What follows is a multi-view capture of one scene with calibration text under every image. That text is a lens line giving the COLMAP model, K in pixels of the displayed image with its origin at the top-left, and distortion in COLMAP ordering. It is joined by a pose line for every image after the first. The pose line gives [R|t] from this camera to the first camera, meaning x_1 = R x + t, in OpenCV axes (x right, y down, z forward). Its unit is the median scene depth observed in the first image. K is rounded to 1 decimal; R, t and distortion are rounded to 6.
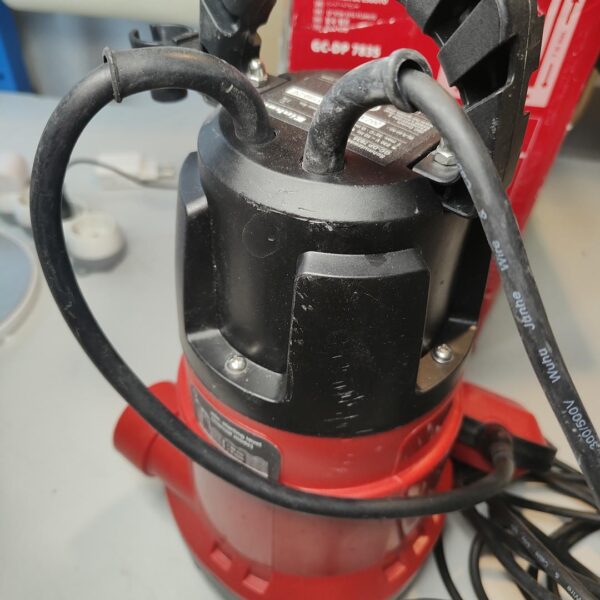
lens RADIAL K [[563.6, 0, 301.9], [0, 563.6, 301.4], [0, 0, 1]] dist [-0.003017, 0.000000]
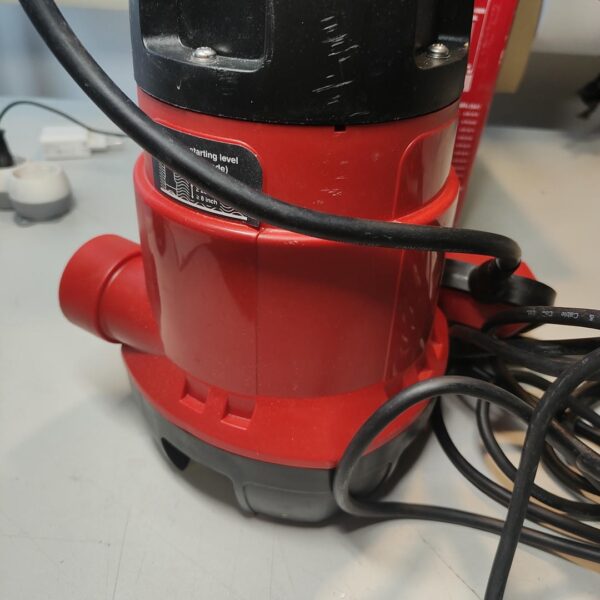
lens RADIAL K [[563.6, 0, 302.0], [0, 563.6, 298.0], [0, 0, 1]] dist [-0.003017, 0.000000]
pose [[0.994992, -0.055010, 0.083453, -0.057697], [0.064508, 0.991180, -0.115761, 0.558195], [-0.076349, 0.120565, 0.989765, 0.187680]]
